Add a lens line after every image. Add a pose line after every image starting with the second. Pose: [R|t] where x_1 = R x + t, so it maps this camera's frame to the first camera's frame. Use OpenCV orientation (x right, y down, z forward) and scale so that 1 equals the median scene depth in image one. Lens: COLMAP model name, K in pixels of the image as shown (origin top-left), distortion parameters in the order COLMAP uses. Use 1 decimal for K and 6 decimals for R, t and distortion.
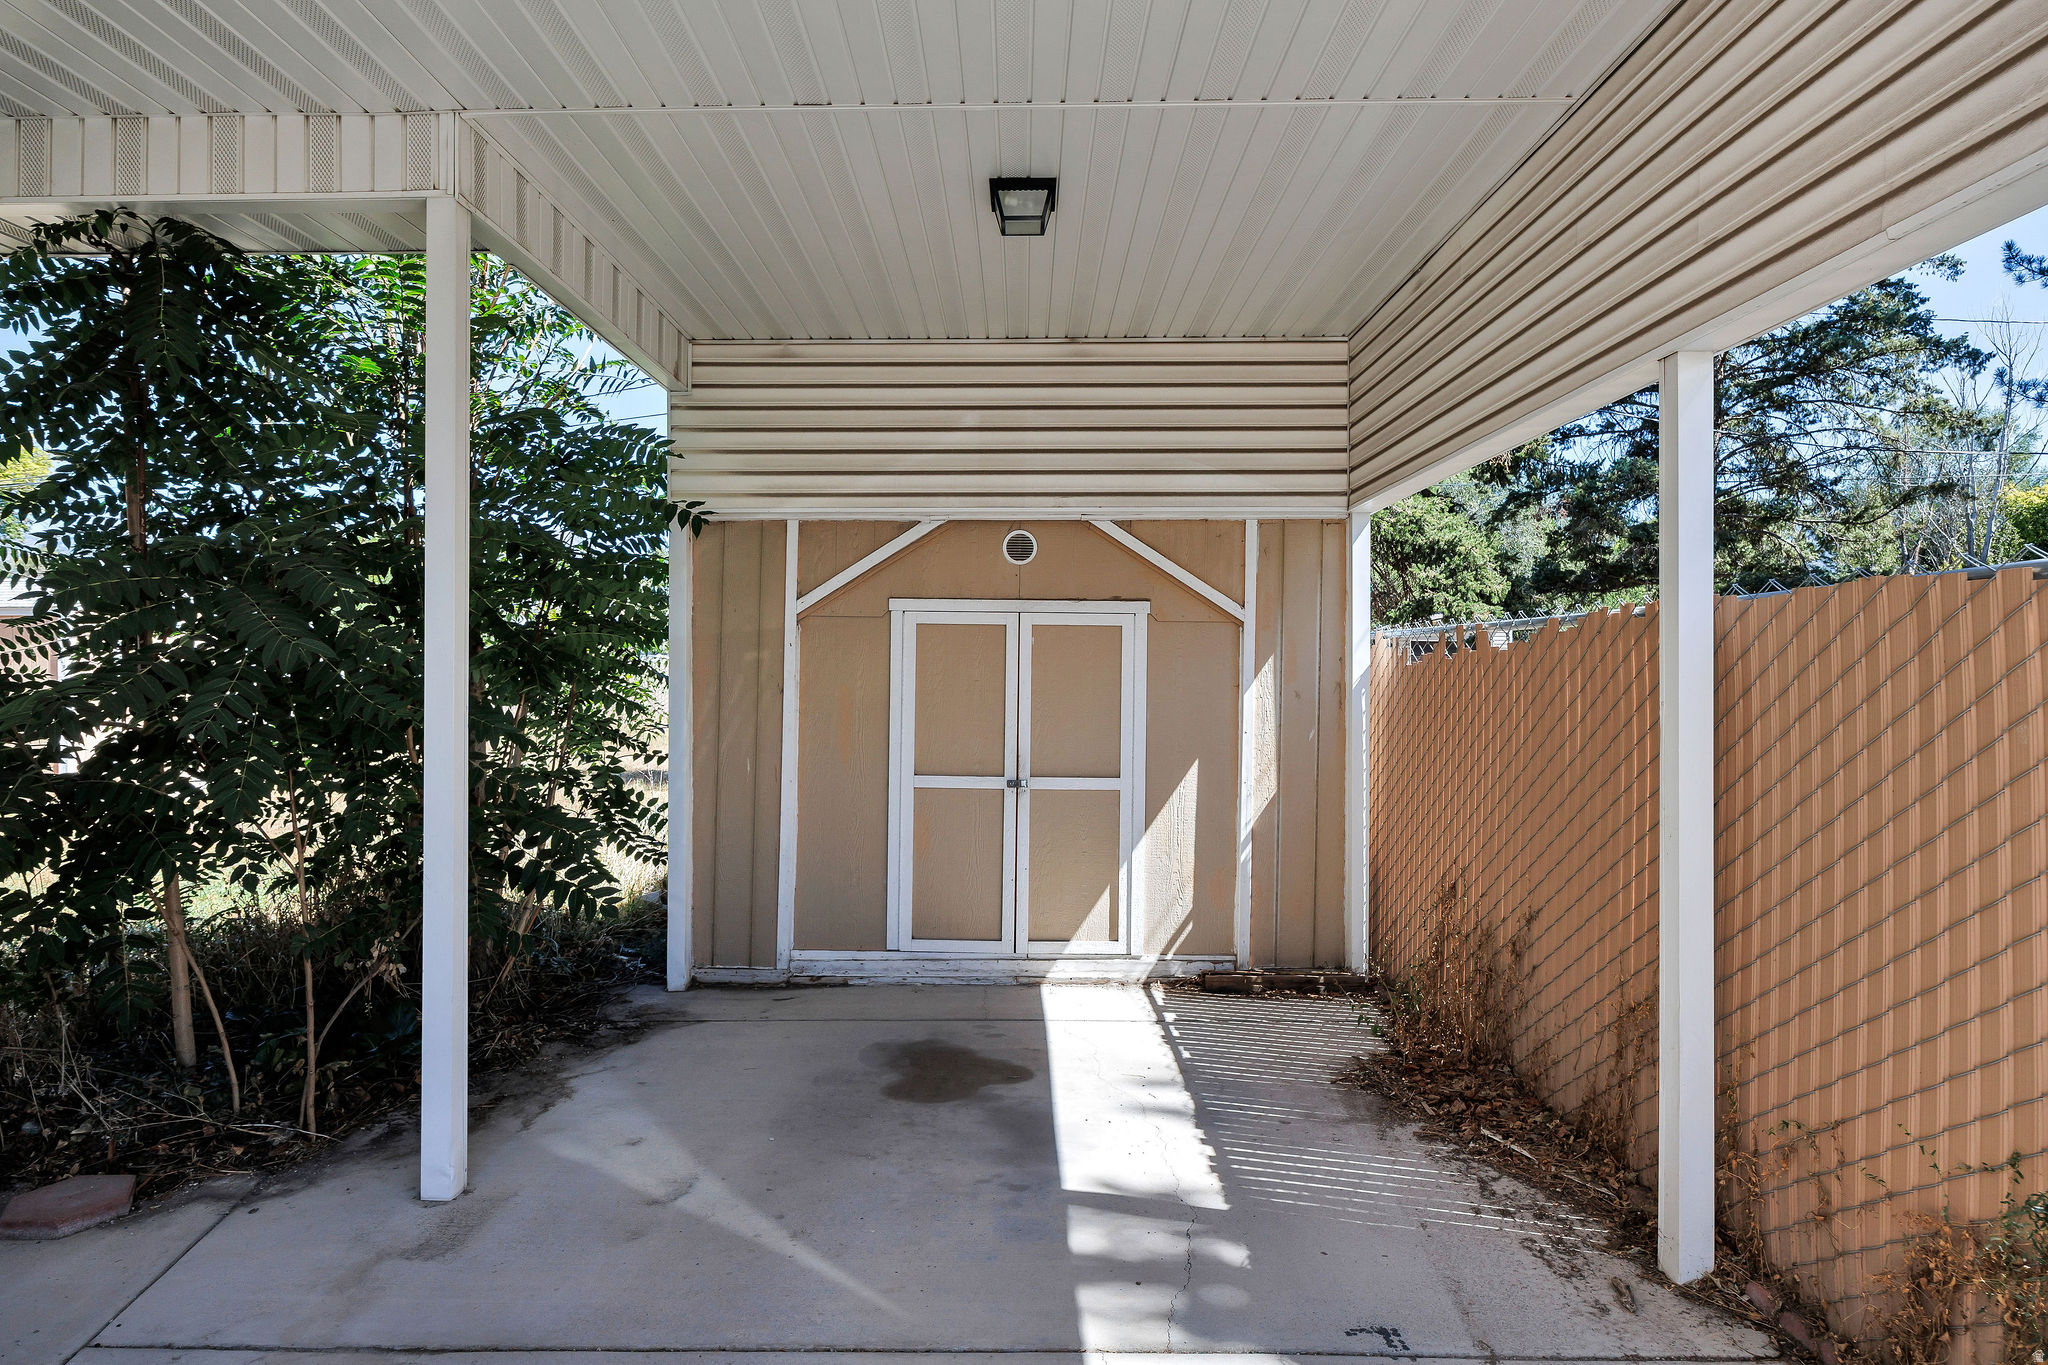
lens RADIAL K [[1125.3, 0, 1015.3], [0, 1125.3, 670.6], [0, 0, 1]] dist [0.001461, 0.001634]
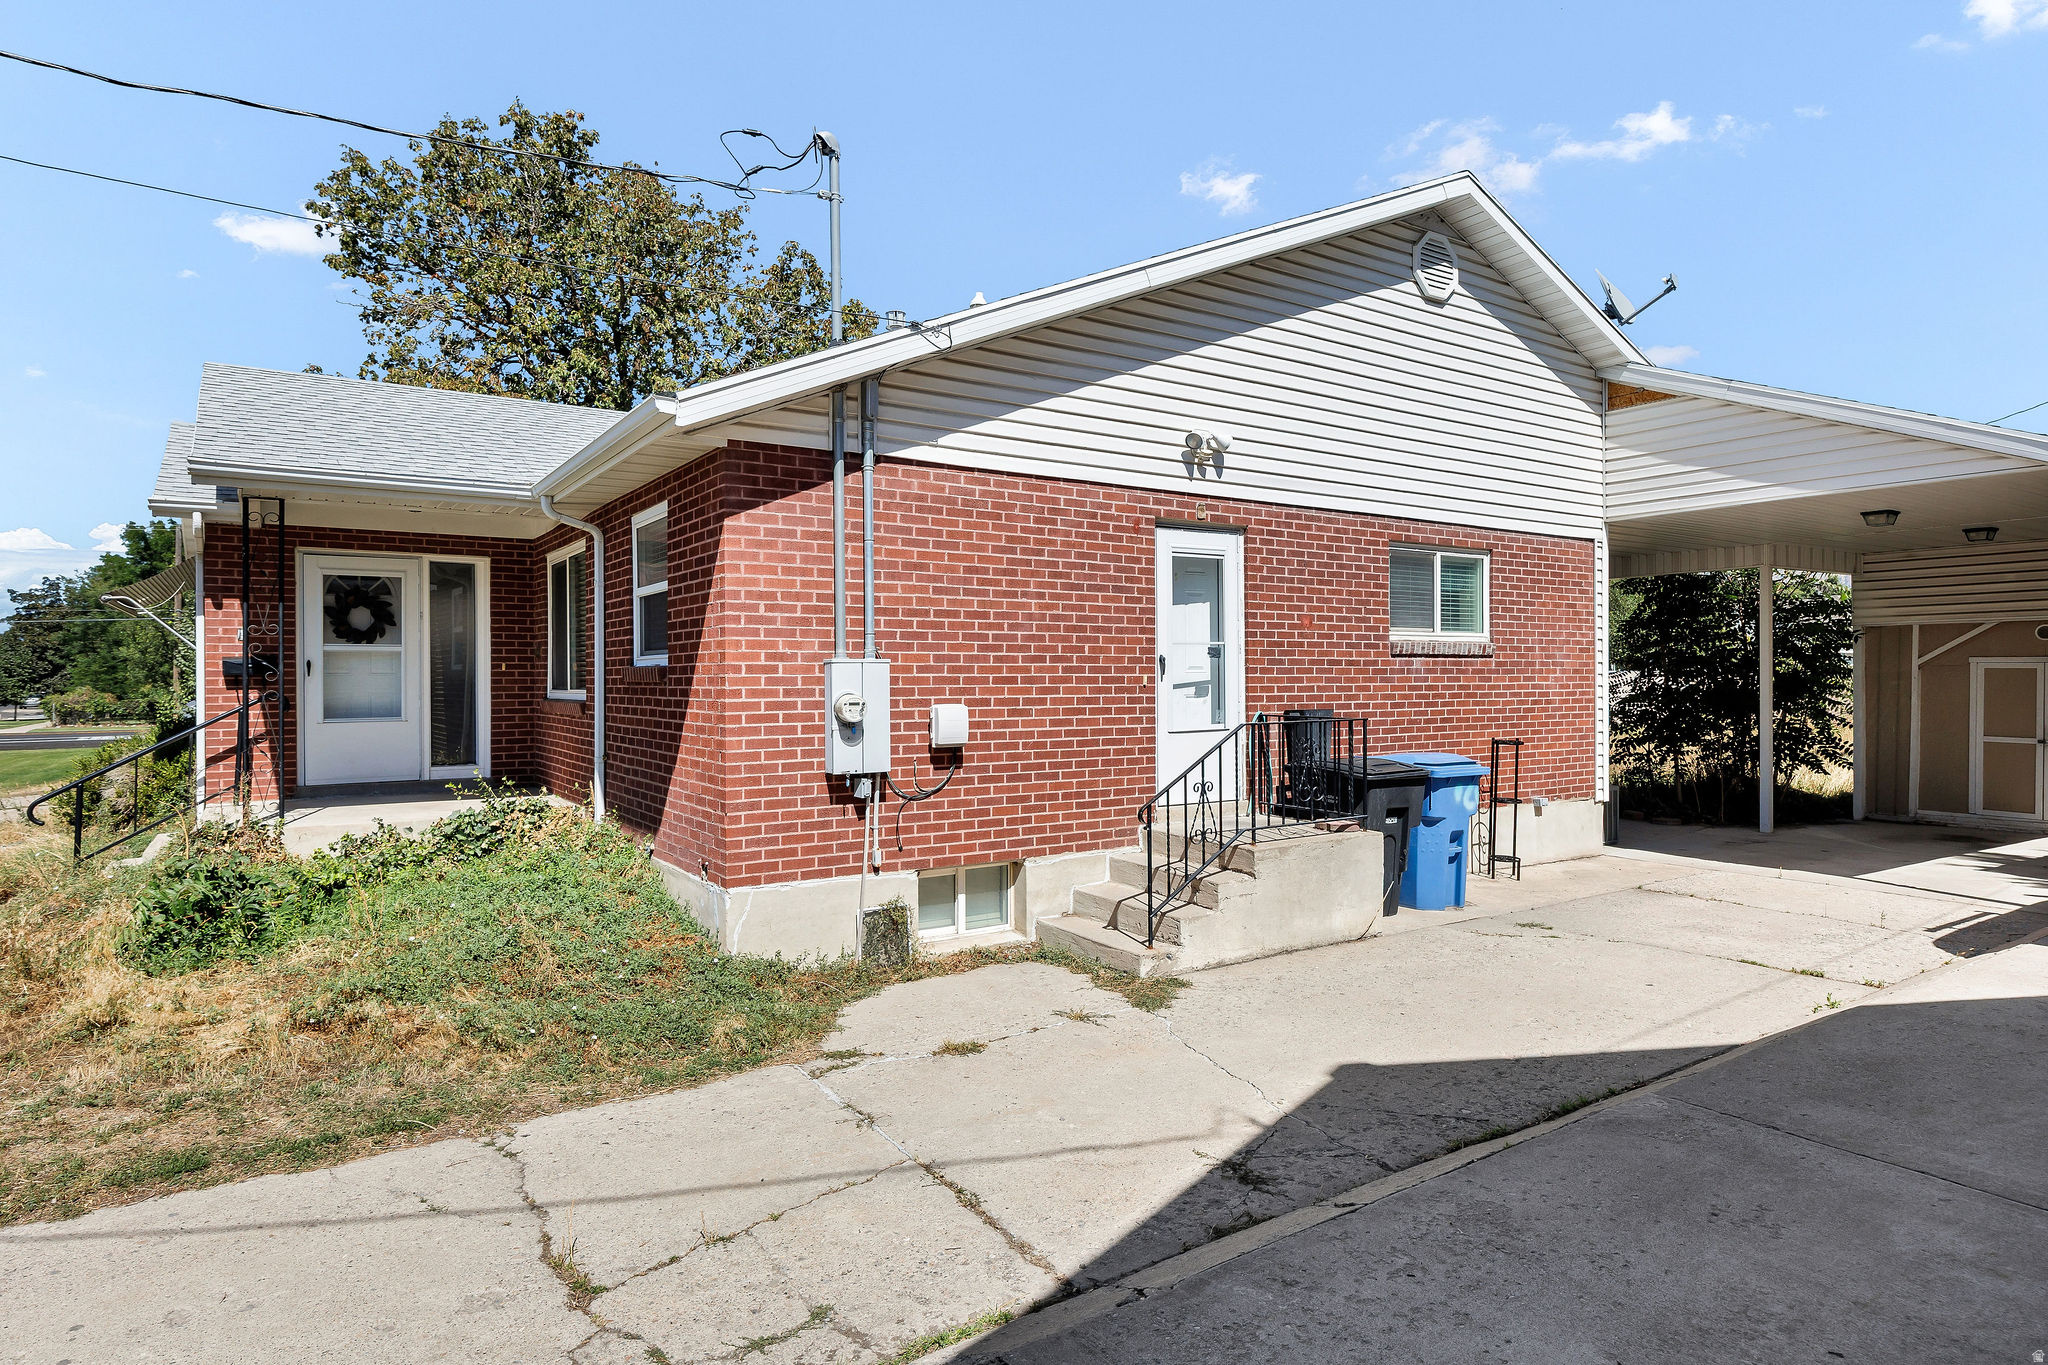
lens RADIAL K [[1125.3, 0, 1016.9], [0, 1125.3, 680.8], [0, 0, 1]] dist [0.001461, 0.001634]
pose [[0.556584, -0.001441, -0.830790, 0.704747], [0.004179, 0.999991, 0.001066, -0.027174], [0.830781, -0.004065, 0.556585, -1.847787]]
